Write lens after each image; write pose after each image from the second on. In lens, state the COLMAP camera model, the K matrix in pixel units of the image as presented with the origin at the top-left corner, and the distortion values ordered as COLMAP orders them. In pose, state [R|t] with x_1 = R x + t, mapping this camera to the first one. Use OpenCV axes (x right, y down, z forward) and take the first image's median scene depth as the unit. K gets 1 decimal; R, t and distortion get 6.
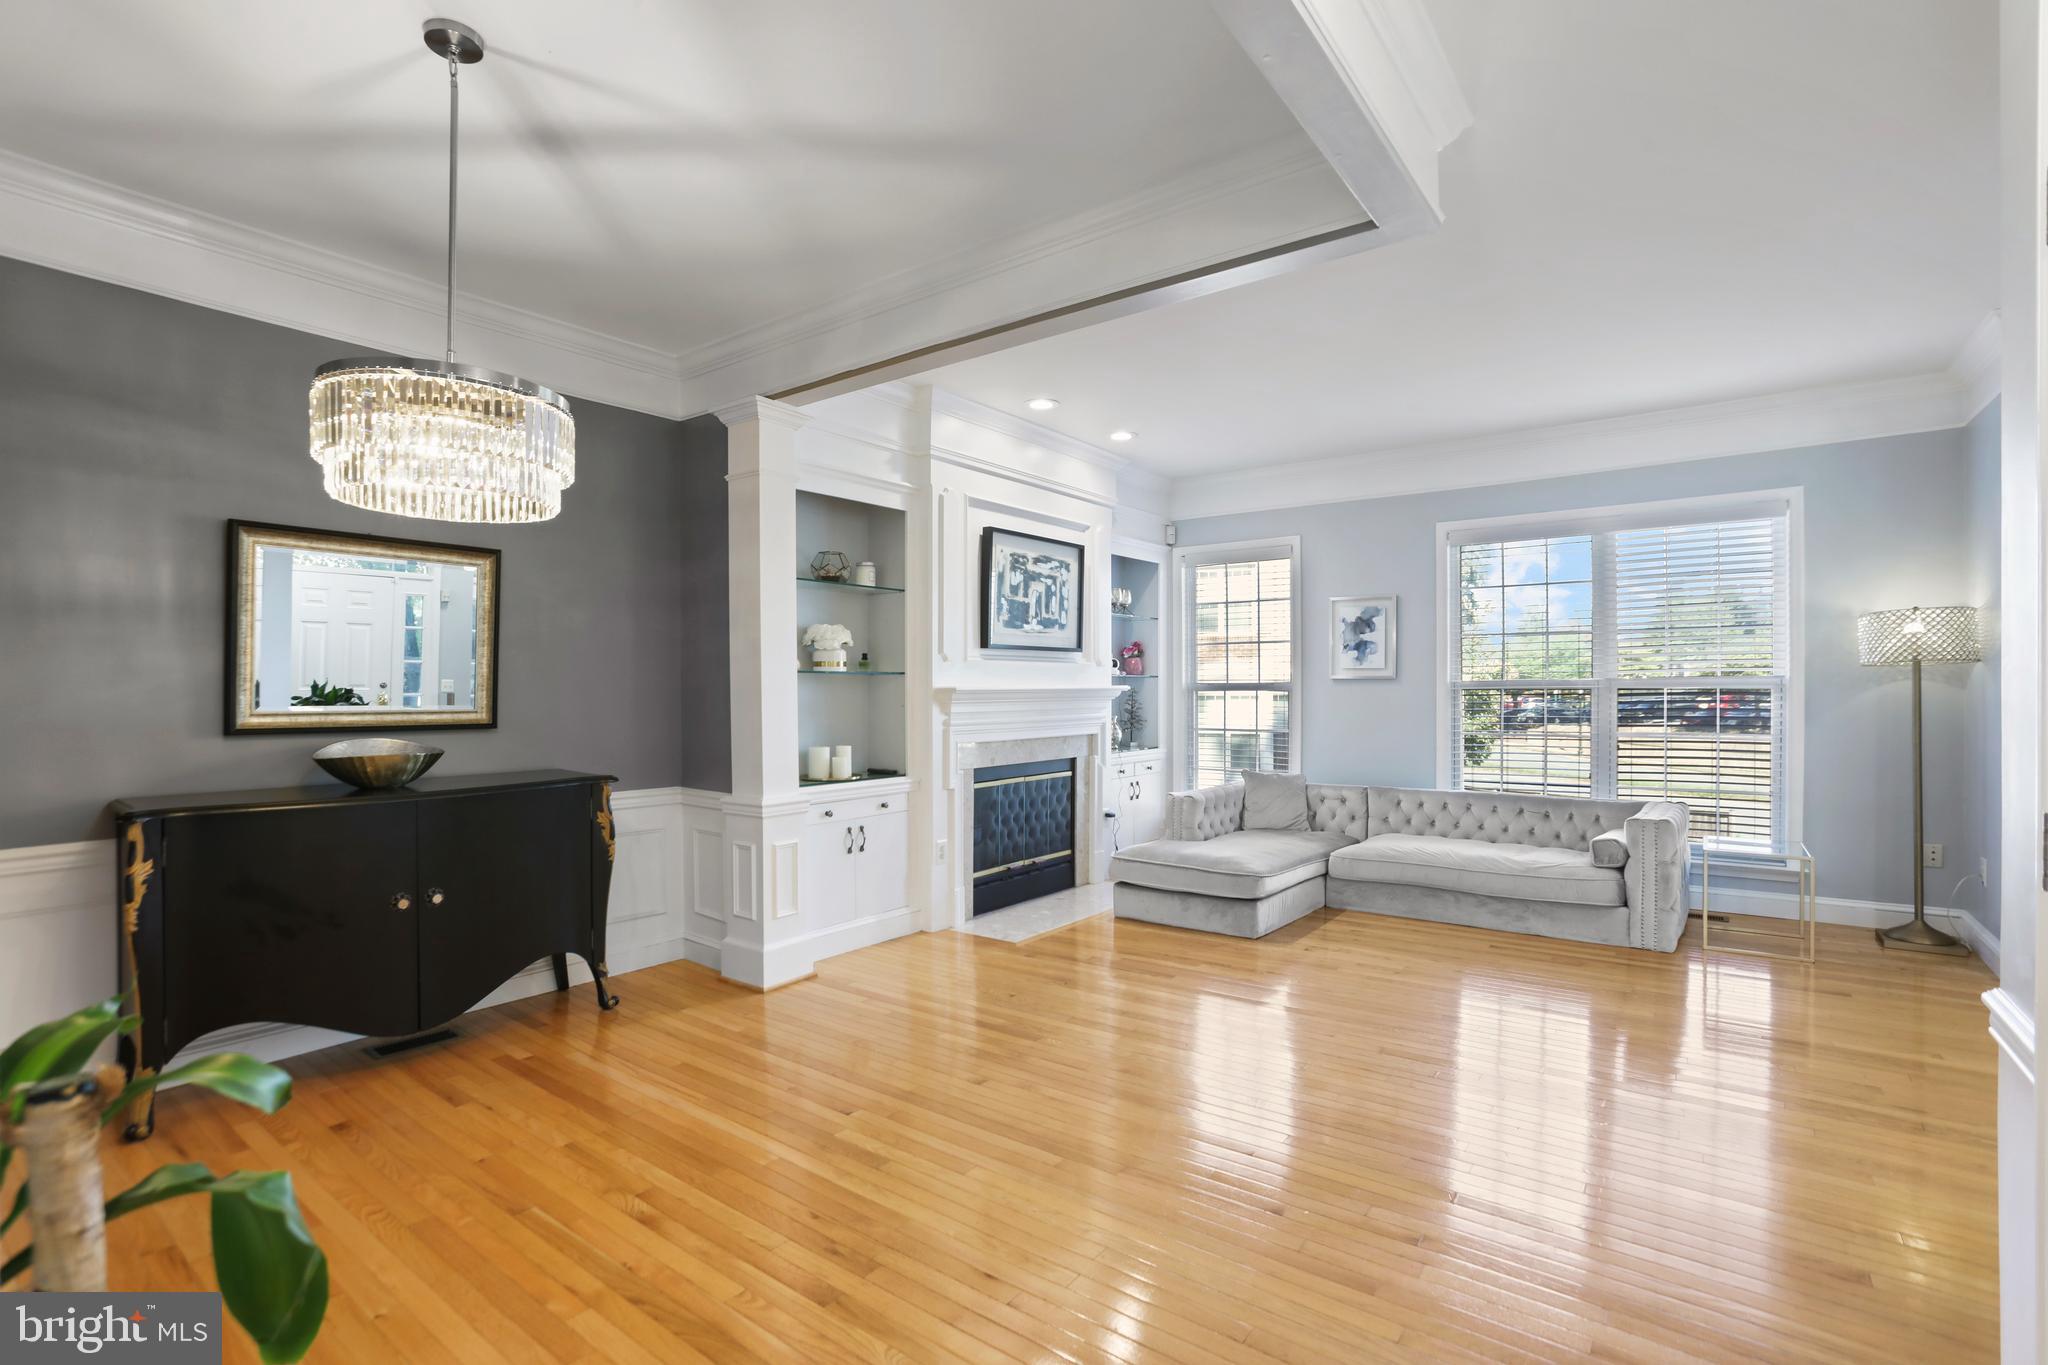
lens RADIAL K [[948.4, 0, 1031.4], [0, 948.4, 687.6], [0, 0, 1]] dist [-0.086745, 0.041250]
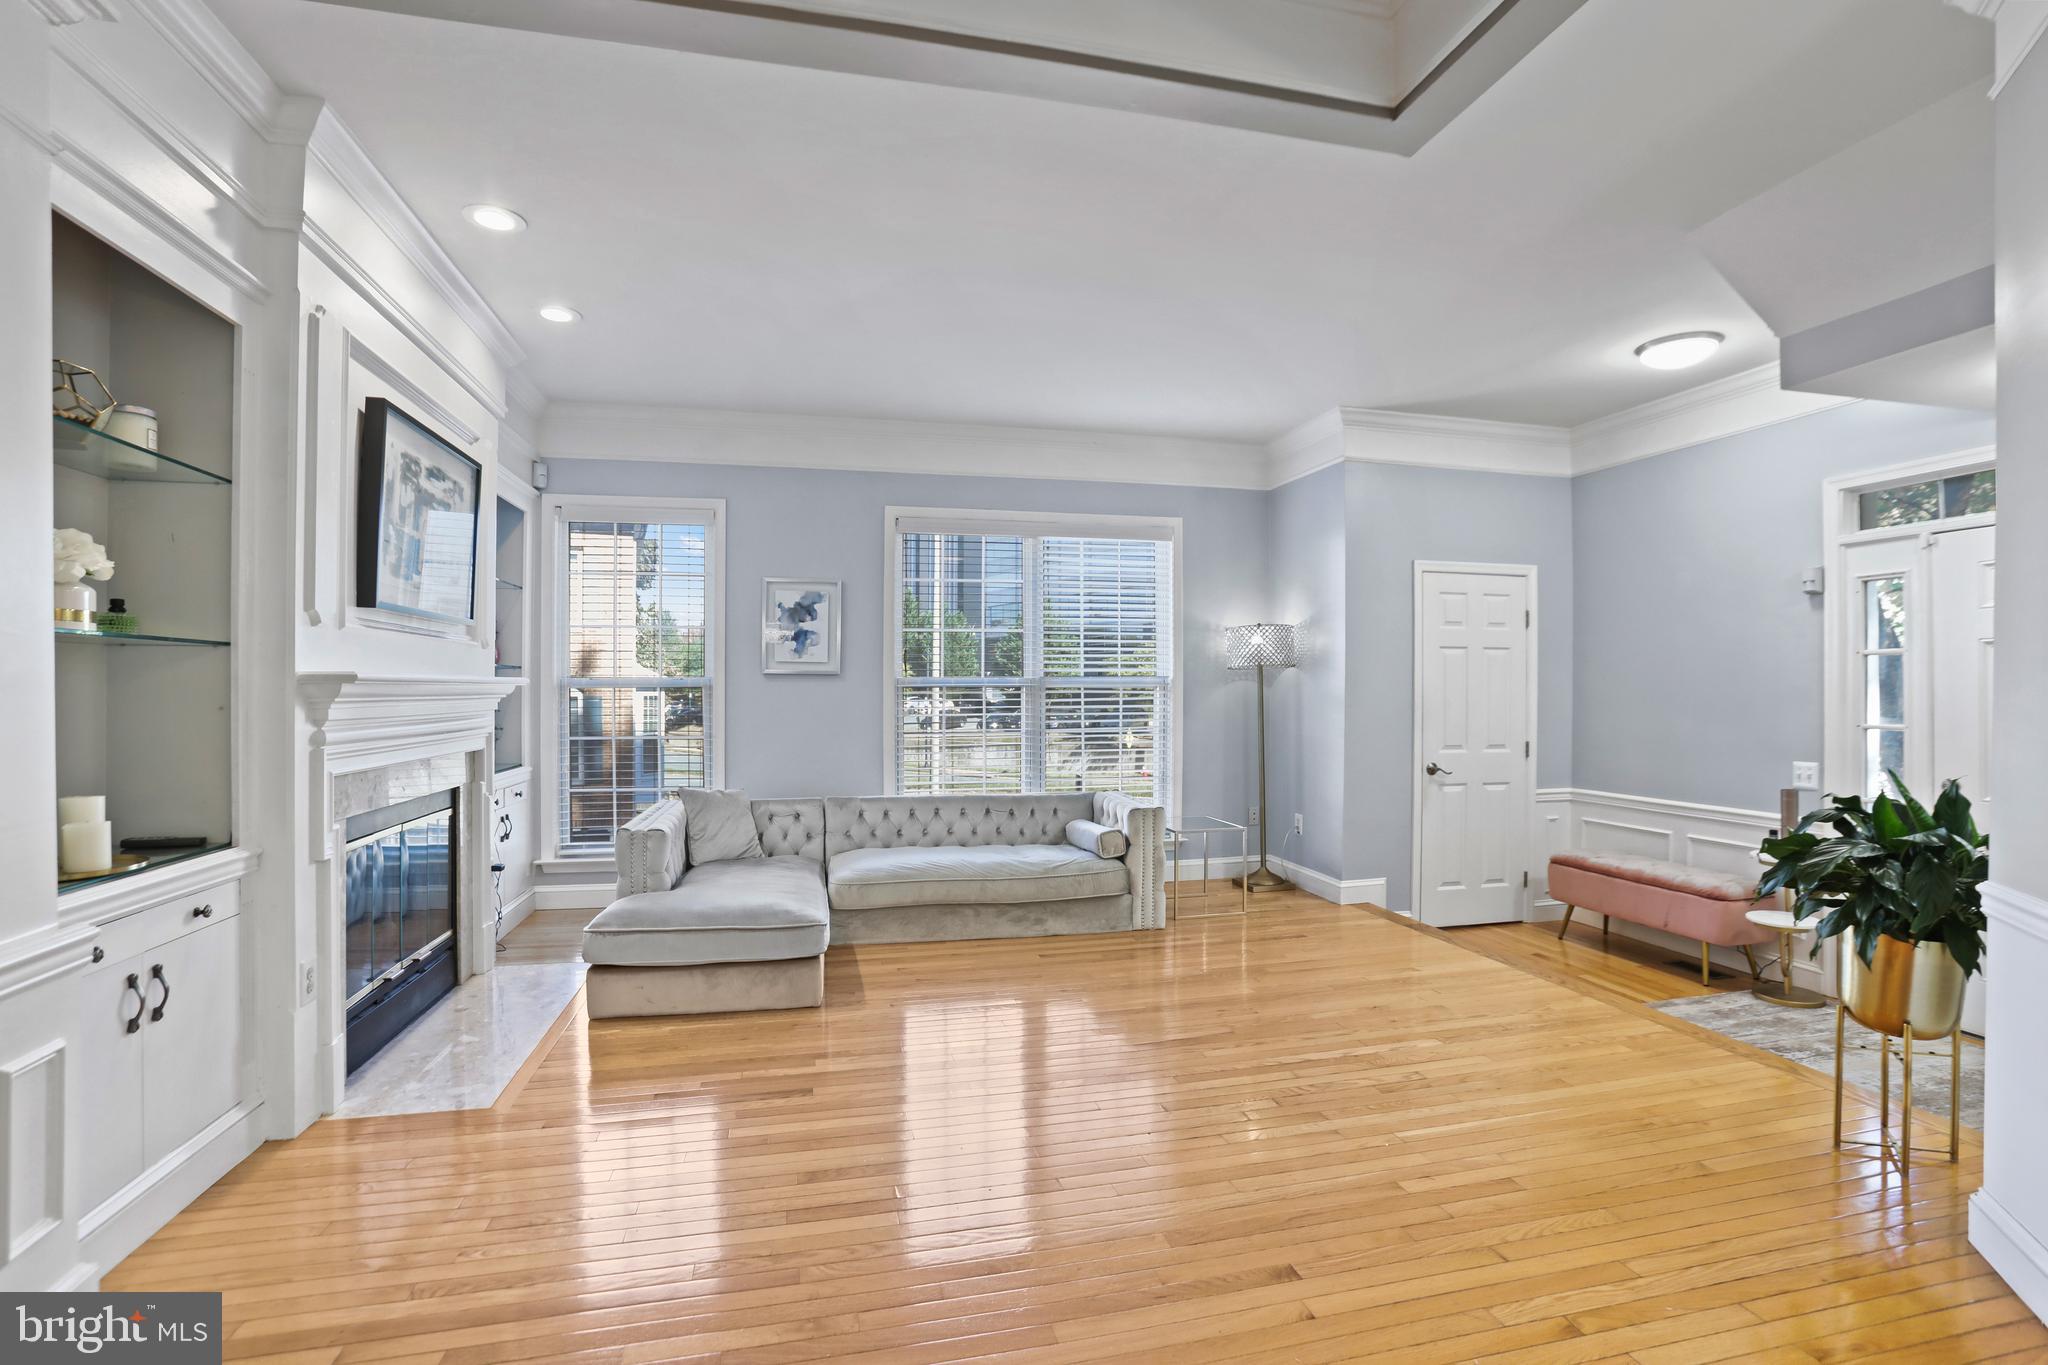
lens RADIAL K [[948.4, 0, 1031.4], [0, 948.4, 687.6], [0, 0, 1]] dist [-0.086745, 0.041250]
pose [[0.645358, 0.006796, 0.763850, -0.227276], [-0.003360, 0.999976, -0.006057, 0.009837], [-0.763872, 0.001342, 0.645366, 0.355923]]
